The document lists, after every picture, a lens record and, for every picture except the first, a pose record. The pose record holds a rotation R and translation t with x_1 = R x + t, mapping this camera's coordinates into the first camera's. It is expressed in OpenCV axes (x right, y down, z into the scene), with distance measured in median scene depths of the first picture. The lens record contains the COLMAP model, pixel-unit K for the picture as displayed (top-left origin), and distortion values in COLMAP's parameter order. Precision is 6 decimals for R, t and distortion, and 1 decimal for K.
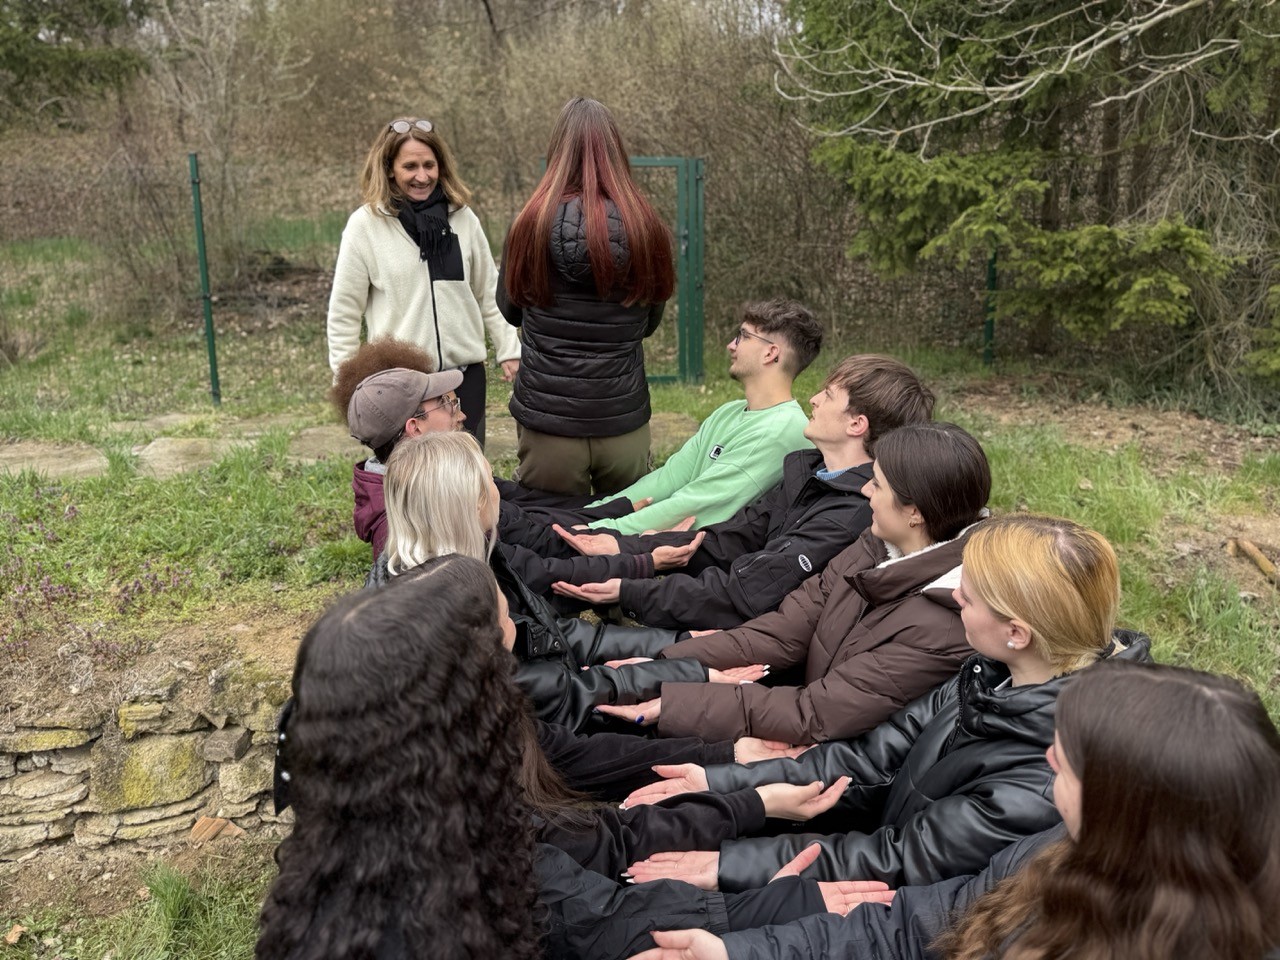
lens RADIAL K [[898.0, 0, 640.0], [0, 898.0, 480.0], [0, 0, 1]] dist [-0.032524, -0.000508]
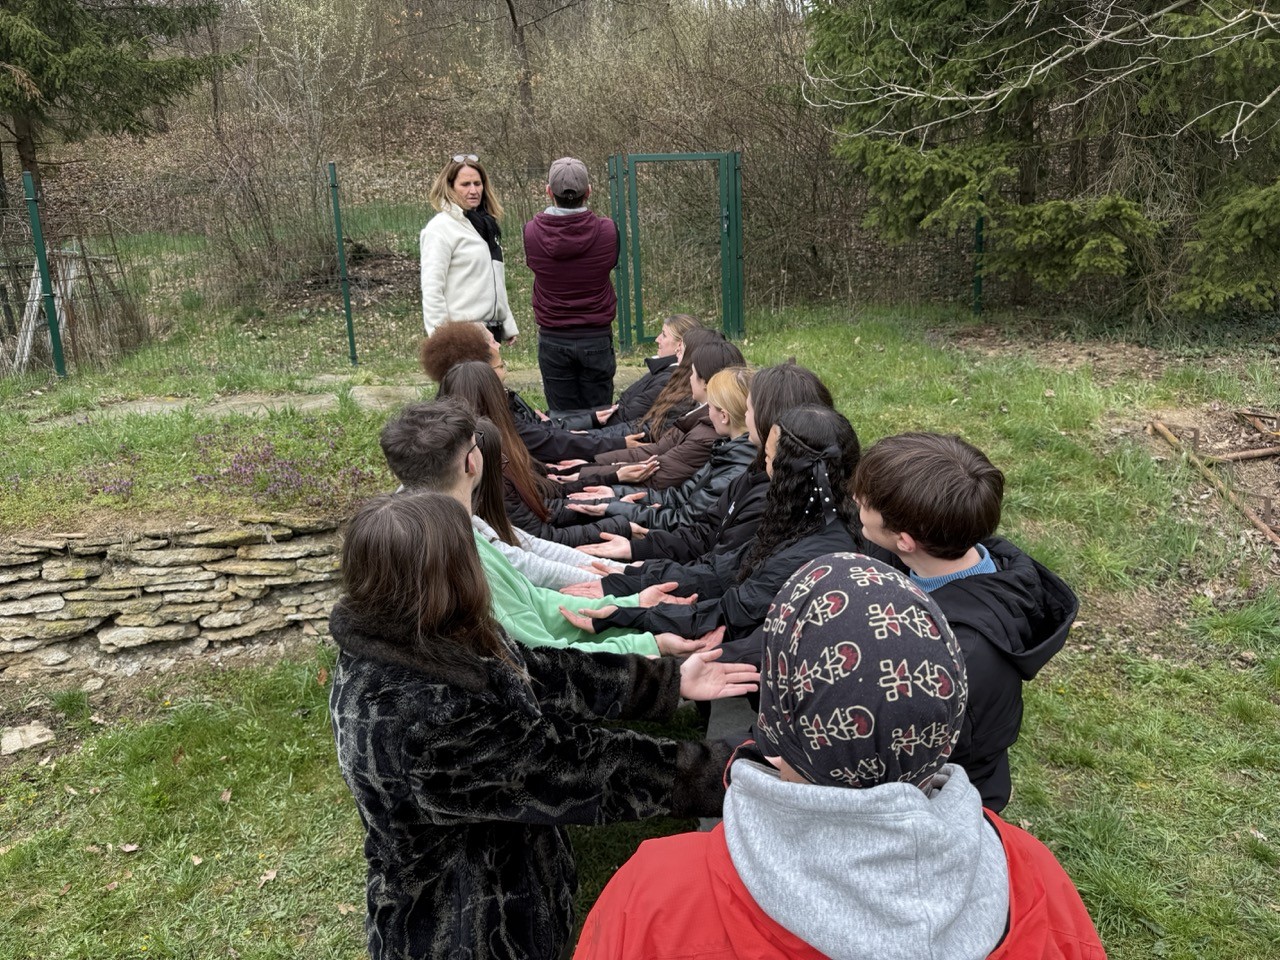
lens RADIAL K [[909.3, 0, 640.0], [0, 909.3, 480.0], [0, 0, 1]] dist [-0.034551, -0.001885]
pose [[0.999343, -0.035694, 0.006263, -0.112900], [0.035526, 0.999052, 0.025149, 0.064501], [-0.007155, -0.024910, 0.999664, -0.306718]]
